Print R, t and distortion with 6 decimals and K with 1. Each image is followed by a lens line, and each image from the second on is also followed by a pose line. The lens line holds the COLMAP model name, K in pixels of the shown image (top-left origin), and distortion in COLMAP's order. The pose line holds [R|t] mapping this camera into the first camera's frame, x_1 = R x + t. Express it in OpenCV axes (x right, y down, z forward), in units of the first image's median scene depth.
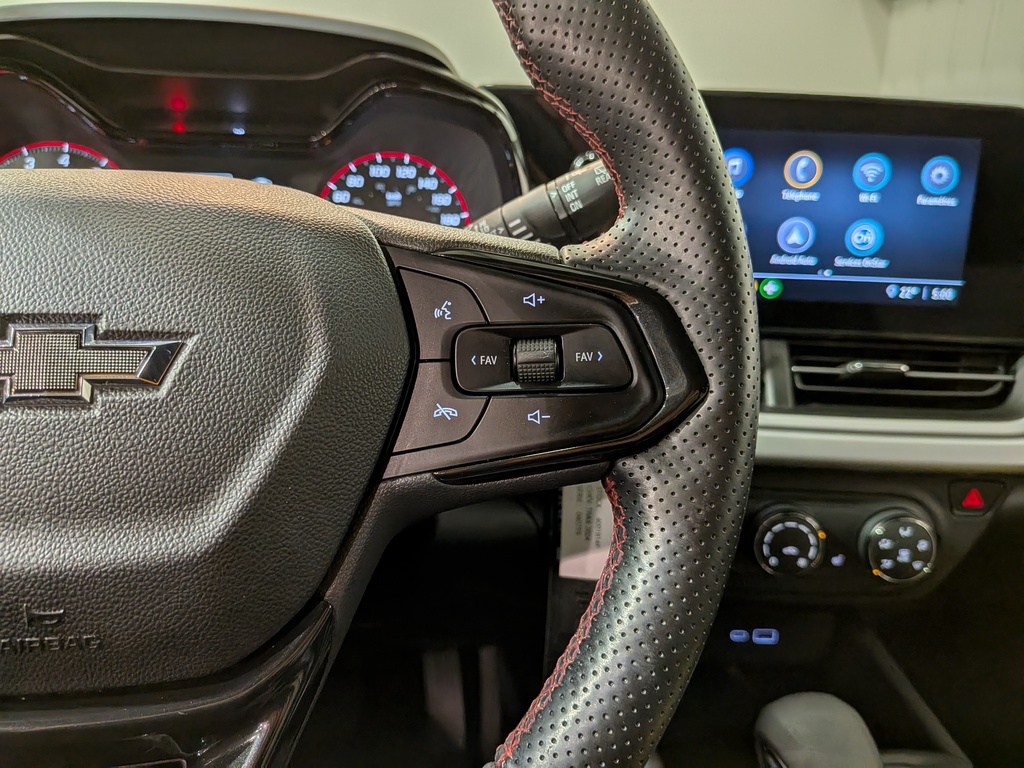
lens RADIAL K [[737.3, 0, 495.0], [0, 737.3, 356.0], [0, 0, 1]] dist [0.007002, -0.067454]
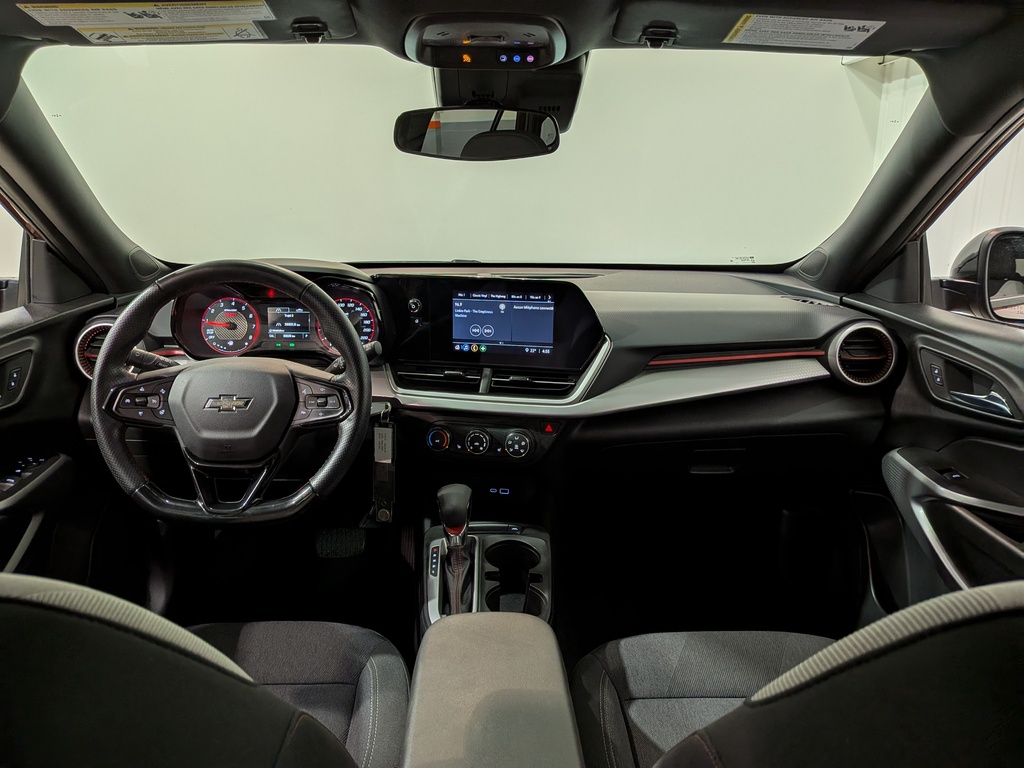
lens RADIAL K [[718.1, 0, 512.0], [0, 718.1, 384.0], [0, 0, 1]] dist [0.074168, -0.136654]
pose [[0.986840, 0.017547, -0.160744, 0.969355], [-0.016201, 0.999822, 0.009680, 0.009904], [0.160885, -0.006948, 0.986949, -1.662120]]
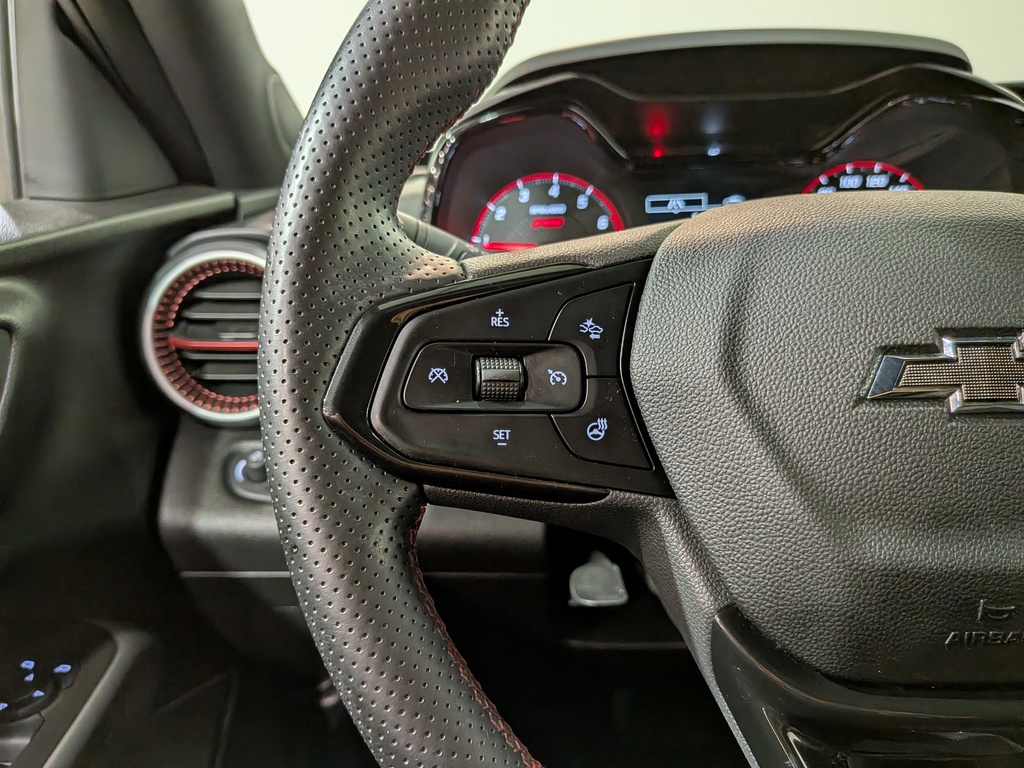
lens RADIAL K [[736.8, 0, 487.8], [0, 736.8, 387.0], [0, 0, 1]] dist [0.005675, -0.044349]
pose [[0.970054, -0.006168, -0.242812, -0.410919], [0.011112, 0.999758, 0.018996, -0.000384], [0.242636, -0.021126, 0.969887, -0.080829]]
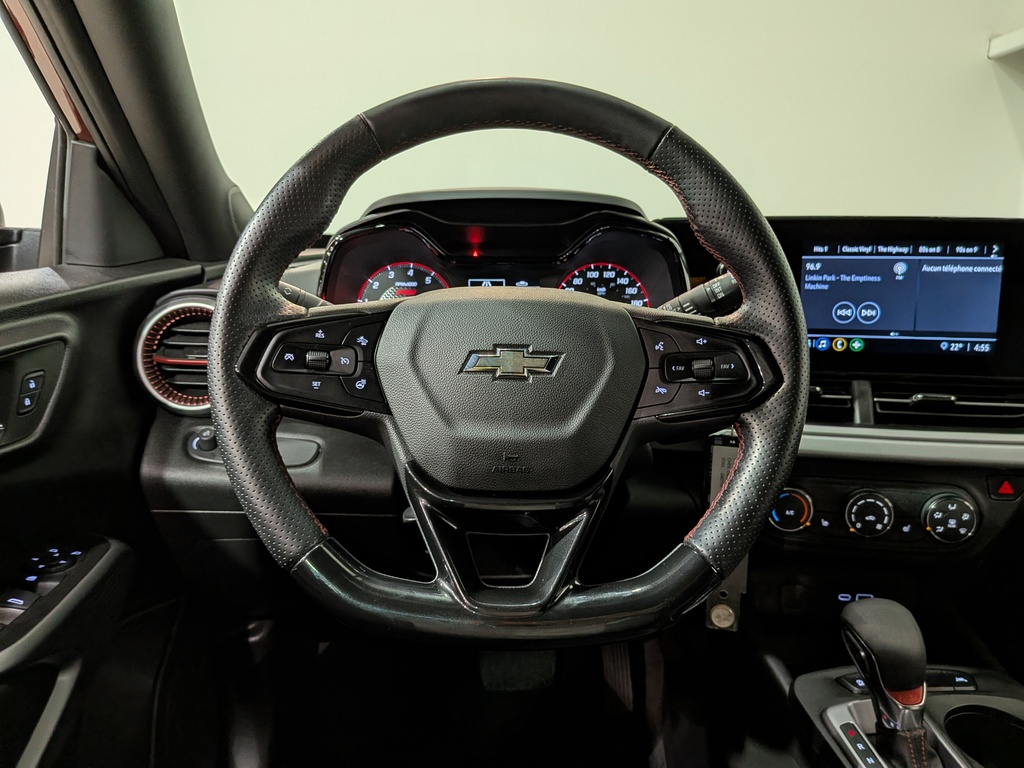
lens RADIAL K [[736.3, 0, 512.0], [0, 736.3, 384.0], [0, 0, 1]] dist [0.067123, -0.150117]
pose [[0.986106, 0.000379, -0.166115, -0.066645], [-0.011661, 0.997688, -0.066949, 0.102344], [0.165706, 0.067956, 0.983831, -0.624763]]
